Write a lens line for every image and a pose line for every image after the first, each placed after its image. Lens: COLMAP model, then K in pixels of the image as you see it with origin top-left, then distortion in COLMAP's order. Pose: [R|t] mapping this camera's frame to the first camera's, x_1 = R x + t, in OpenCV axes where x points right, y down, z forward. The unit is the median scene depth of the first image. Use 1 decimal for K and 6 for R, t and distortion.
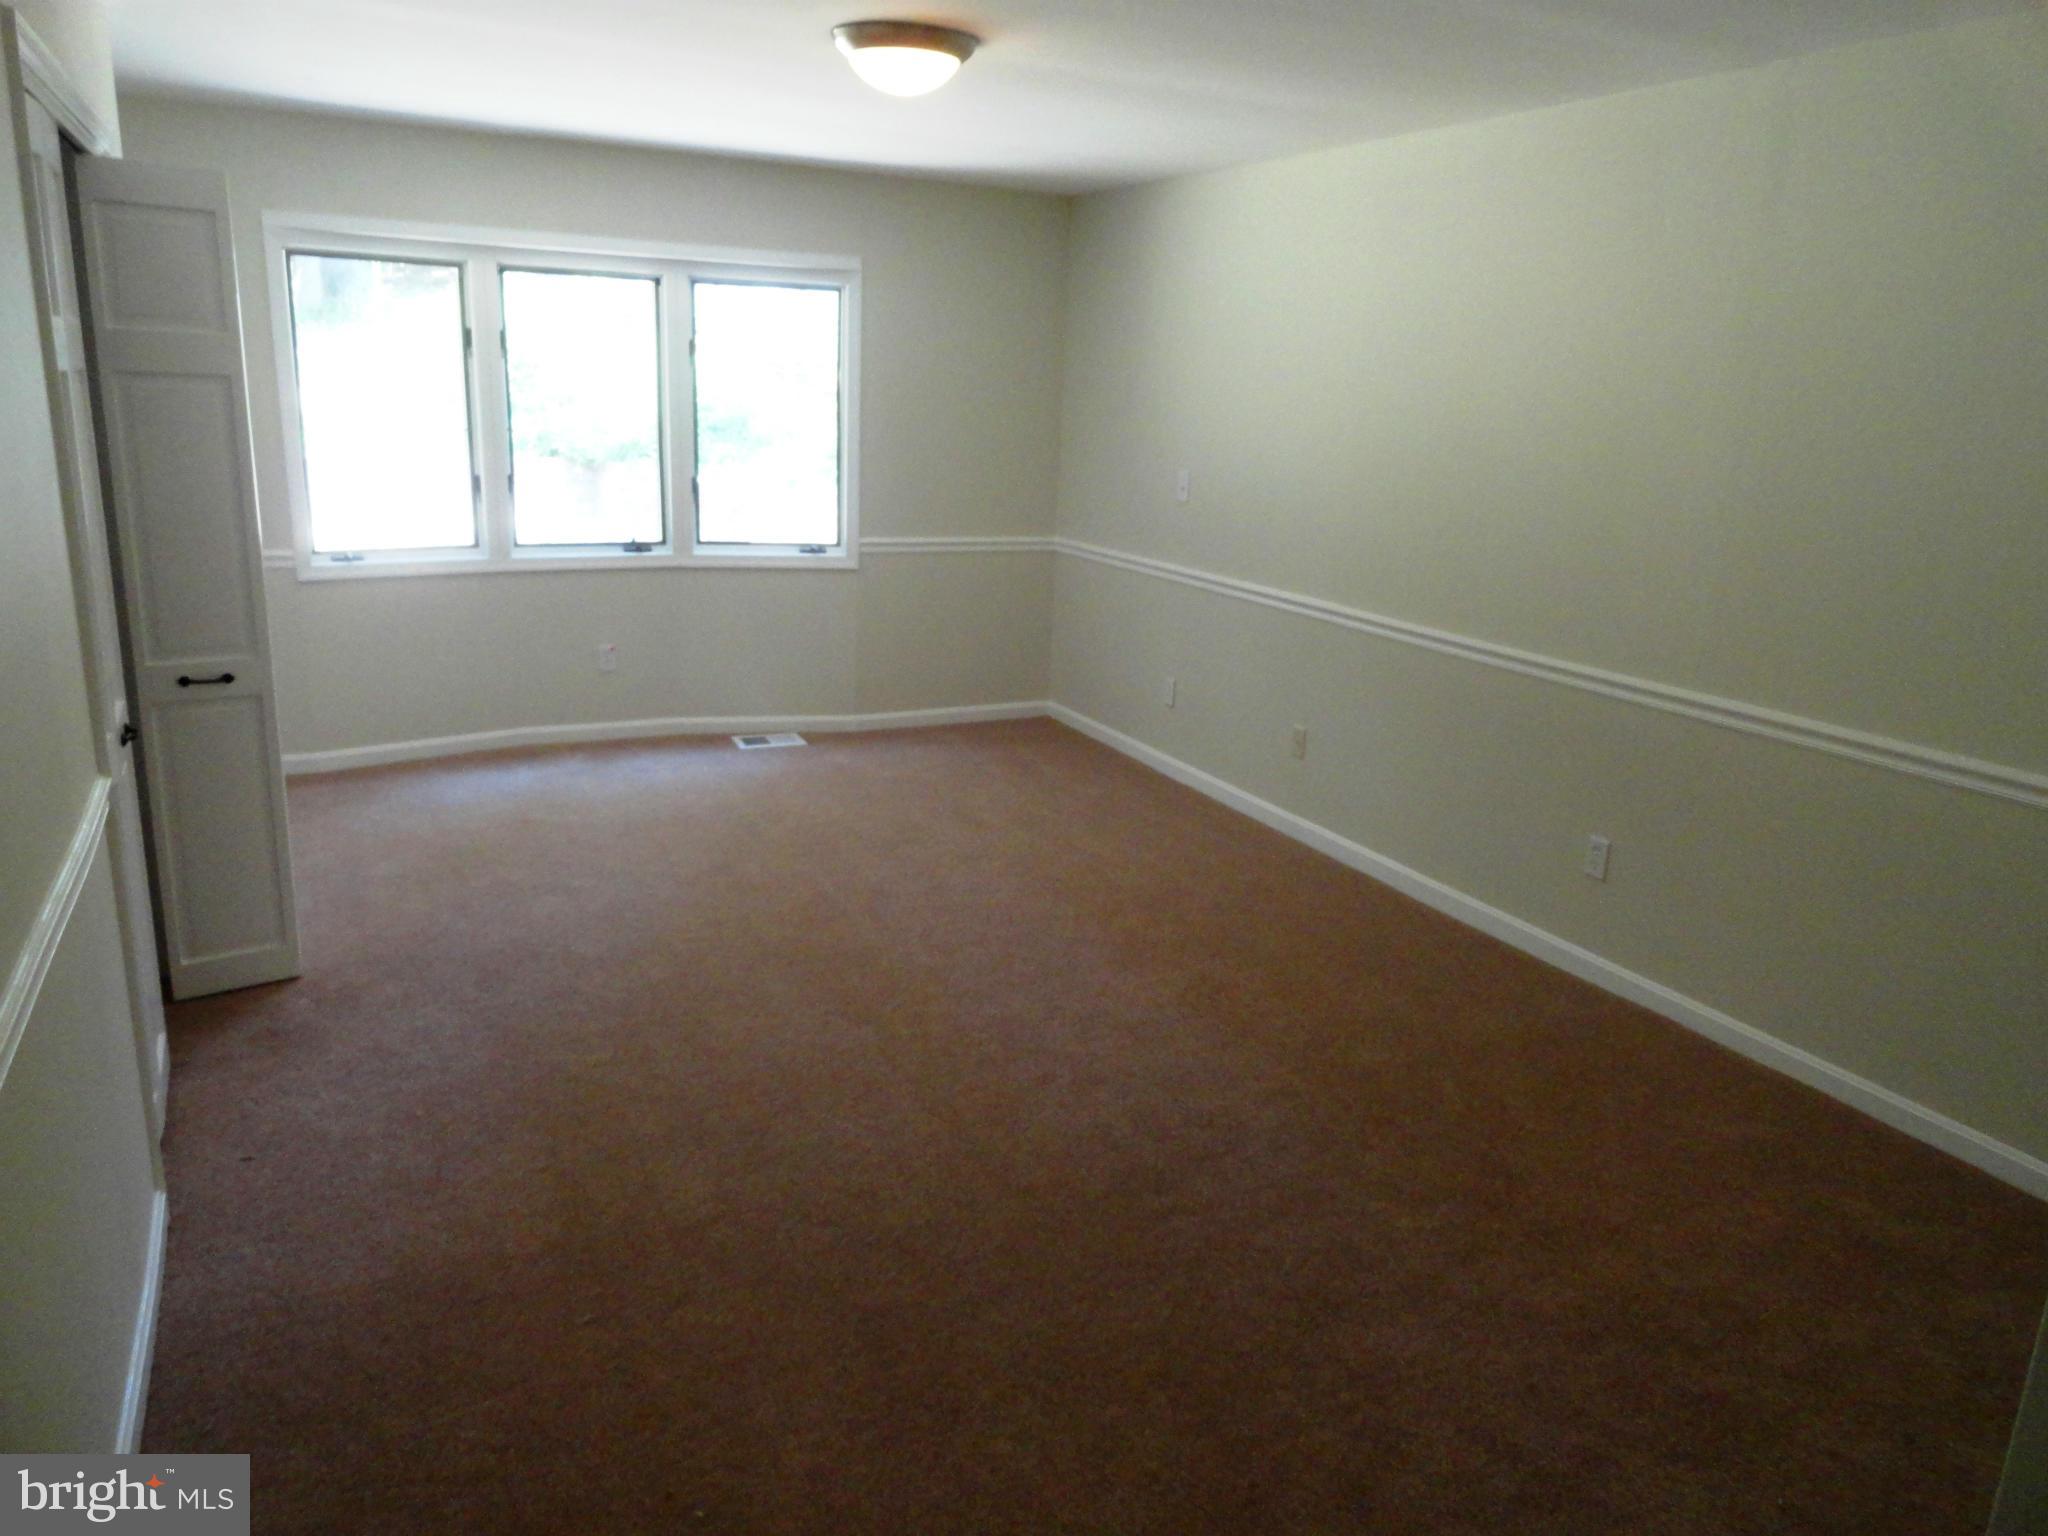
lens RADIAL K [[1414.2, 0, 1030.7], [0, 1414.2, 762.7], [0, 0, 1]] dist [0.001717, -0.001343]
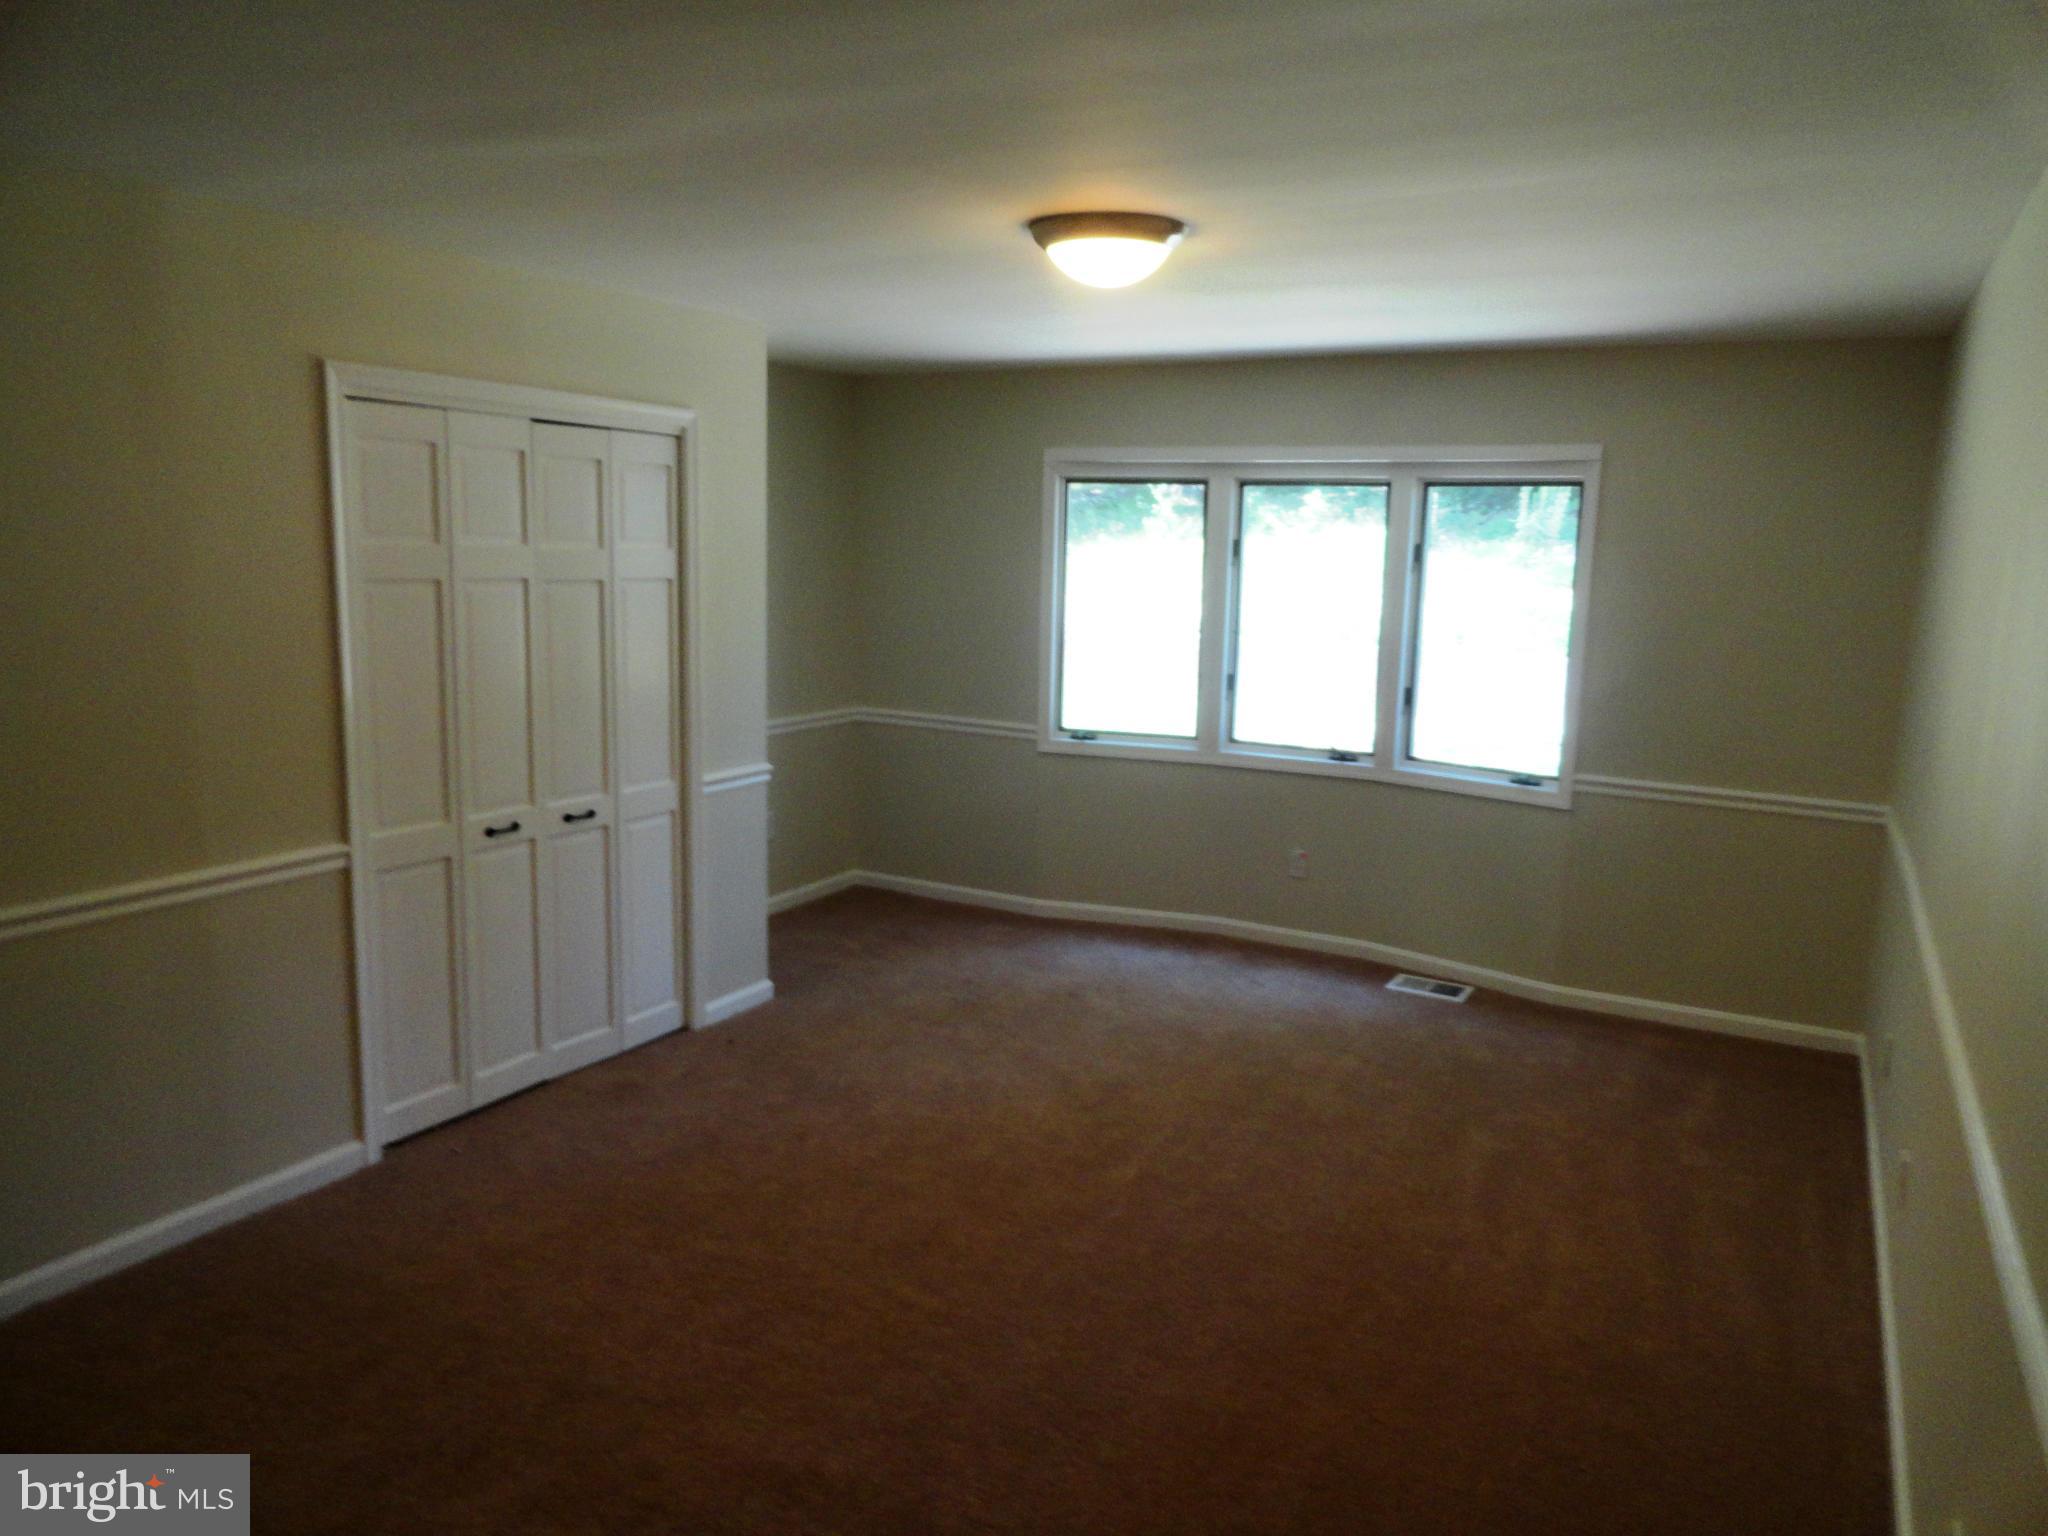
lens RADIAL K [[1414.2, 0, 1030.7], [0, 1414.2, 762.7], [0, 0, 1]] dist [0.001717, -0.001343]
pose [[0.571586, 0.103419, -0.813999, 0.391275], [-0.220186, 0.974973, -0.030742, -0.074056], [0.790448, 0.196803, 0.580052, 0.286388]]
